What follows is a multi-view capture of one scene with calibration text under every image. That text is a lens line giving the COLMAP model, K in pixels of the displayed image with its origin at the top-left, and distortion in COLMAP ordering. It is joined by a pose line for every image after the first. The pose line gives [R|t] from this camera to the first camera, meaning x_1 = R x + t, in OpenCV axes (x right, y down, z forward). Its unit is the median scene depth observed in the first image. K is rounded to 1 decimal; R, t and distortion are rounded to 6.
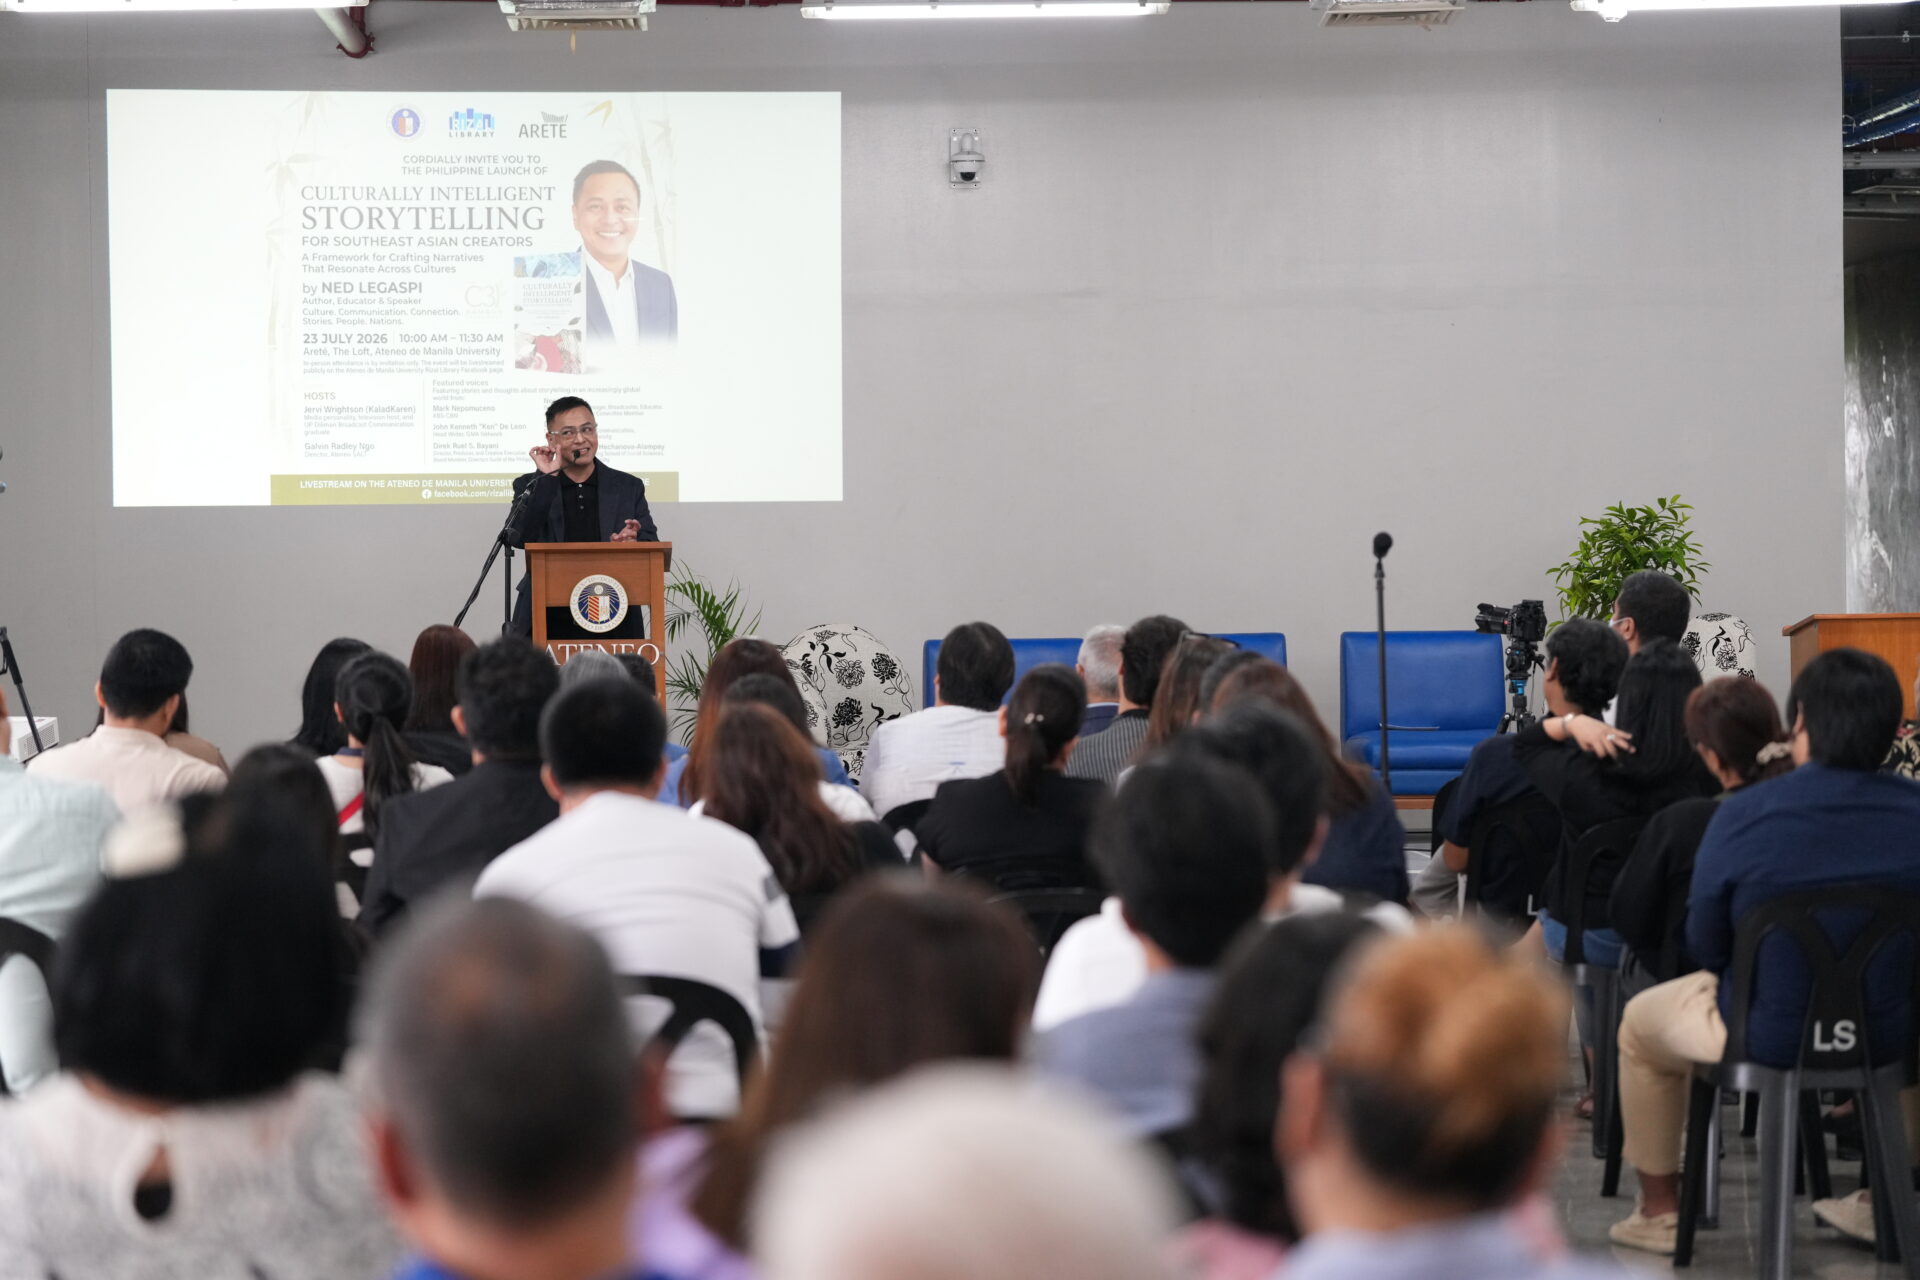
lens RADIAL K [[4936.0, 0, 972.0], [0, 4936.0, 646.6], [0, 0, 1]] dist [0.229769, 0.000000]
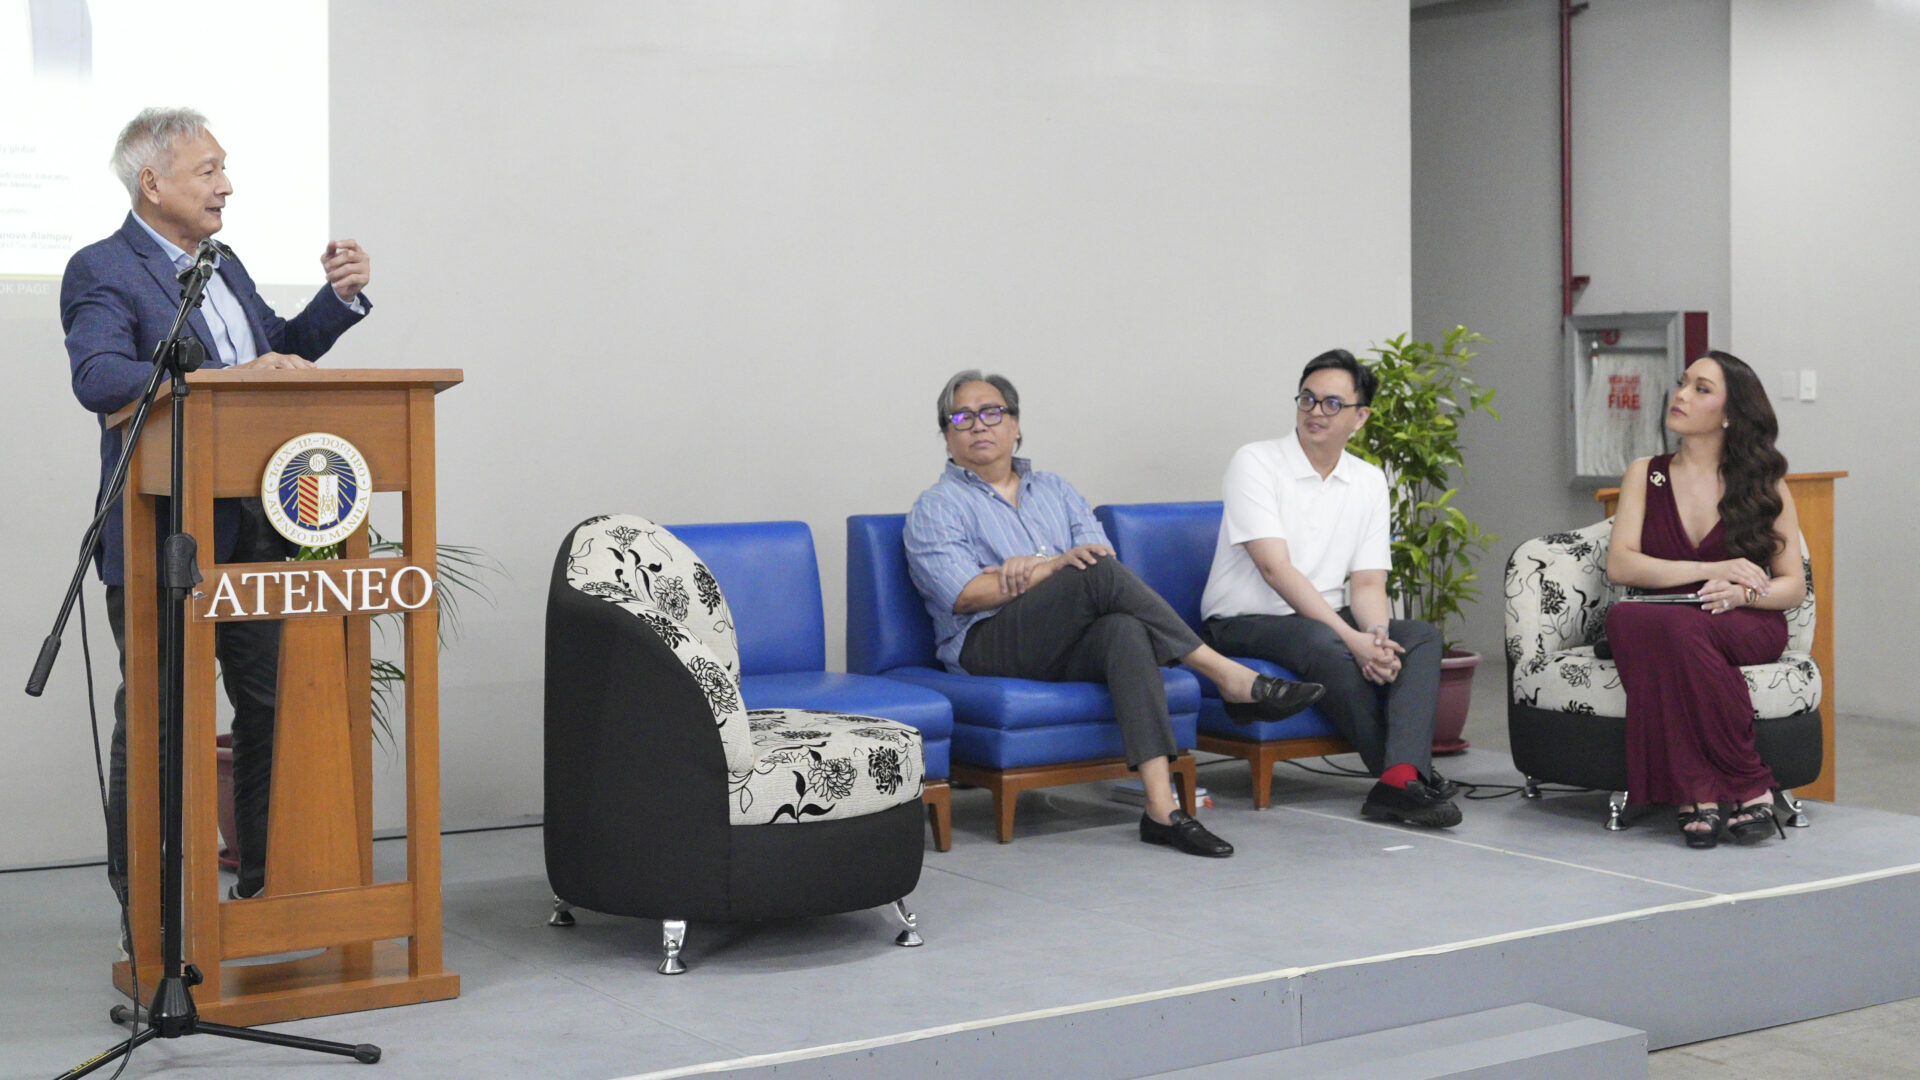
lens RADIAL K [[2382.3, 0, 951.0], [0, 2382.3, 536.6], [0, 0, 1]] dist [-0.033240, 0.000000]
pose [[0.856833, -0.028721, 0.514793, -0.125632], [0.016296, 0.999457, 0.028639, -0.008526], [-0.515336, -0.016149, 0.856836, 0.658762]]
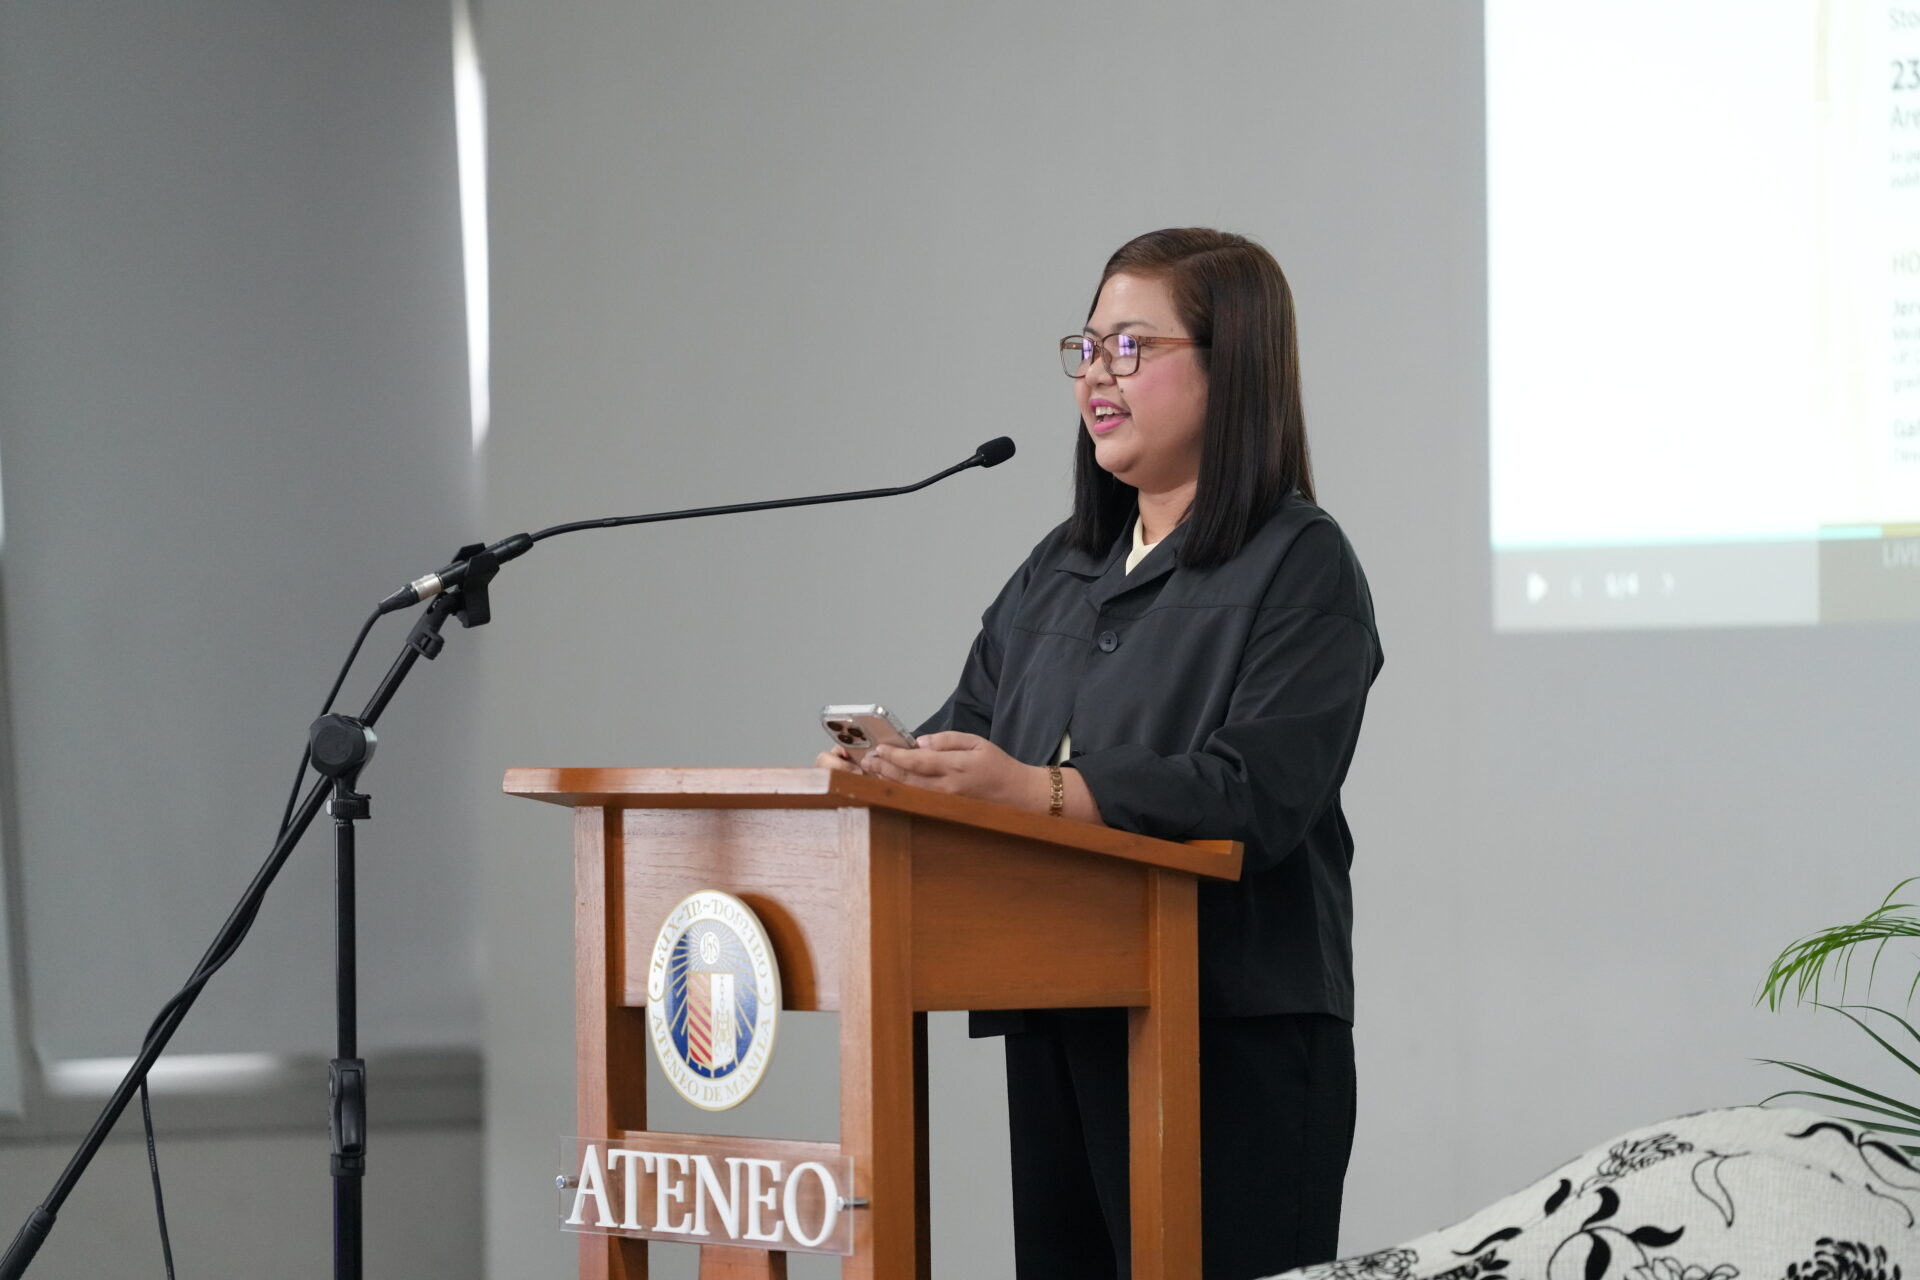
lens RADIAL K [[8552.4, 0, 960.1], [0, 8552.4, 640.7], [0, 0, 1]] dist [0.316595, 0.000000]
pose [[0.585653, -0.004343, -0.810550, 0.259457], [-0.016345, 0.999719, -0.017166, -0.017485], [0.810397, 0.023301, 0.585418, 0.646223]]
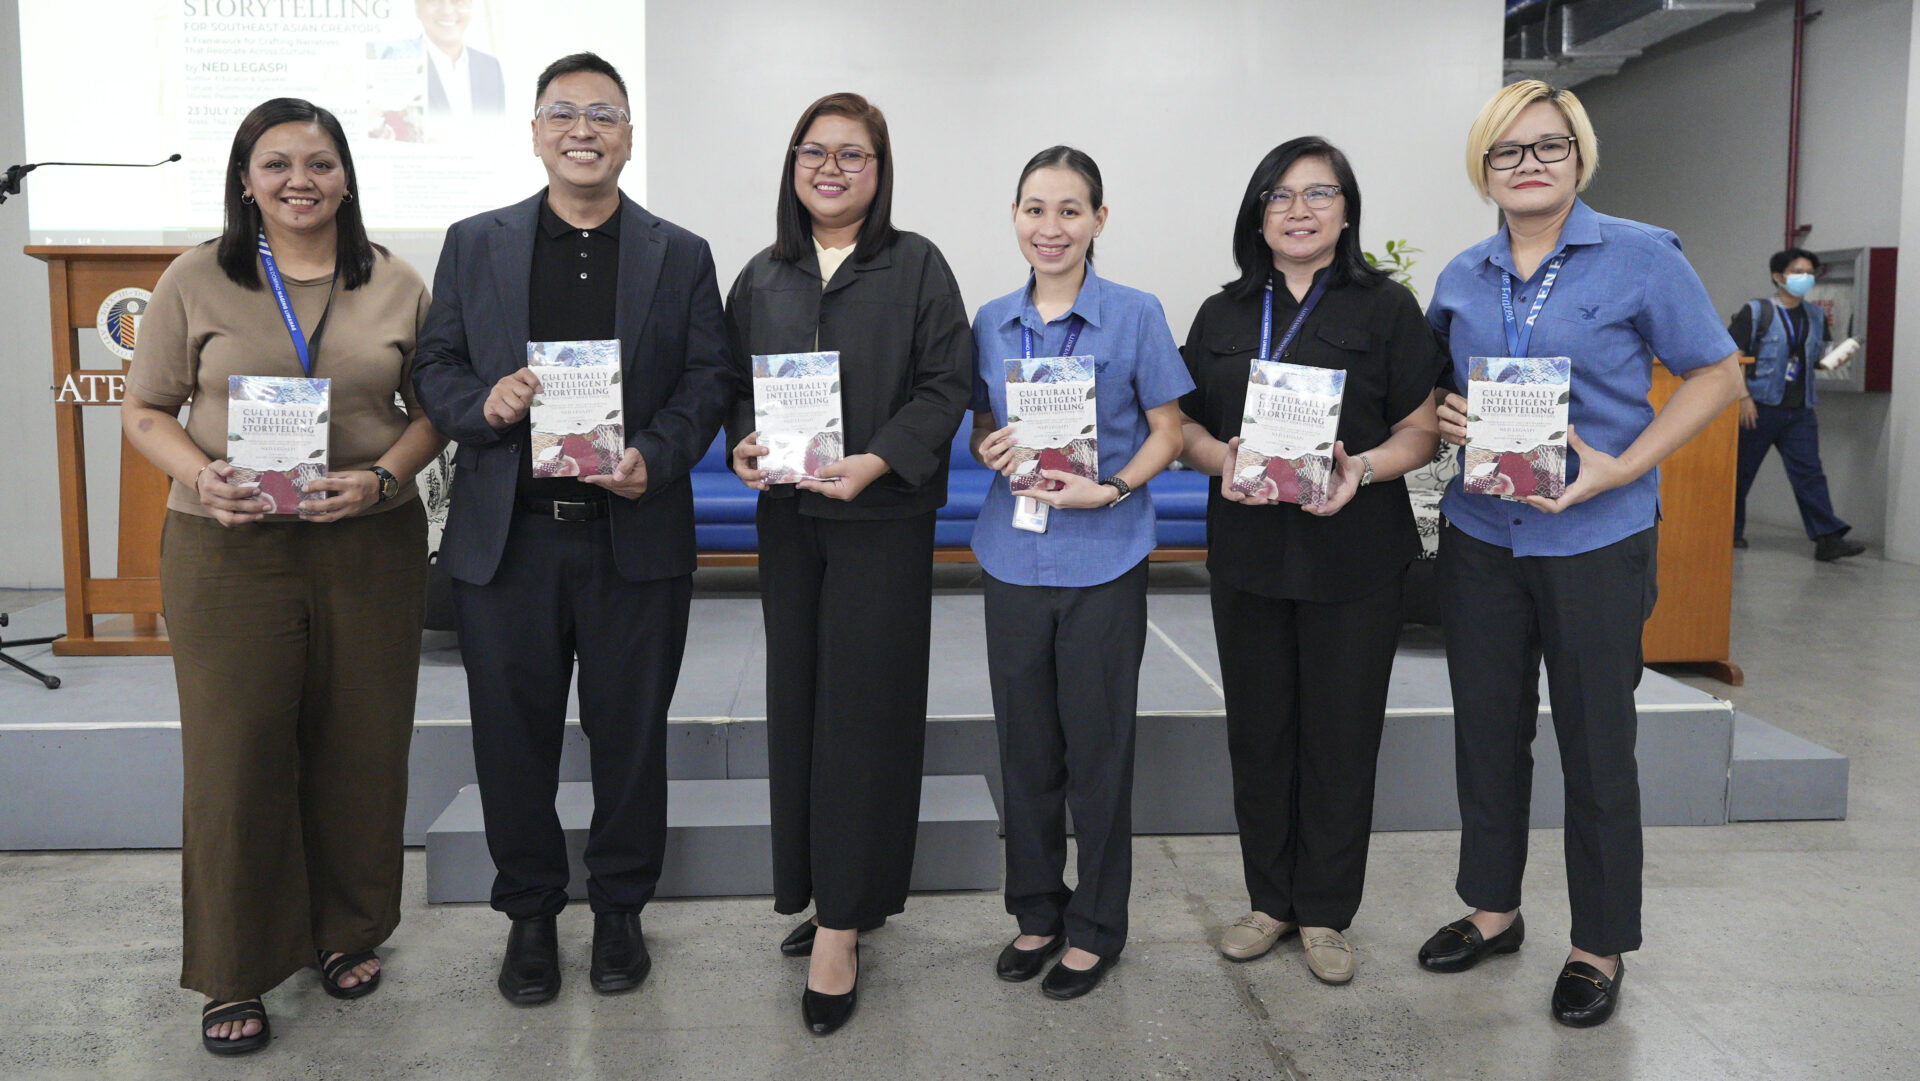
lens RADIAL K [[1291.8, 0, 1030.2], [0, 1291.8, 455.2], [0, 0, 1]] dist [-0.022690, 0.001321]
pose [[0.998400, 0.009146, 0.055810, 0.048599], [-0.012660, 0.997937, 0.062947, -0.002209], [-0.055119, -0.063553, 0.996455, 0.683105]]
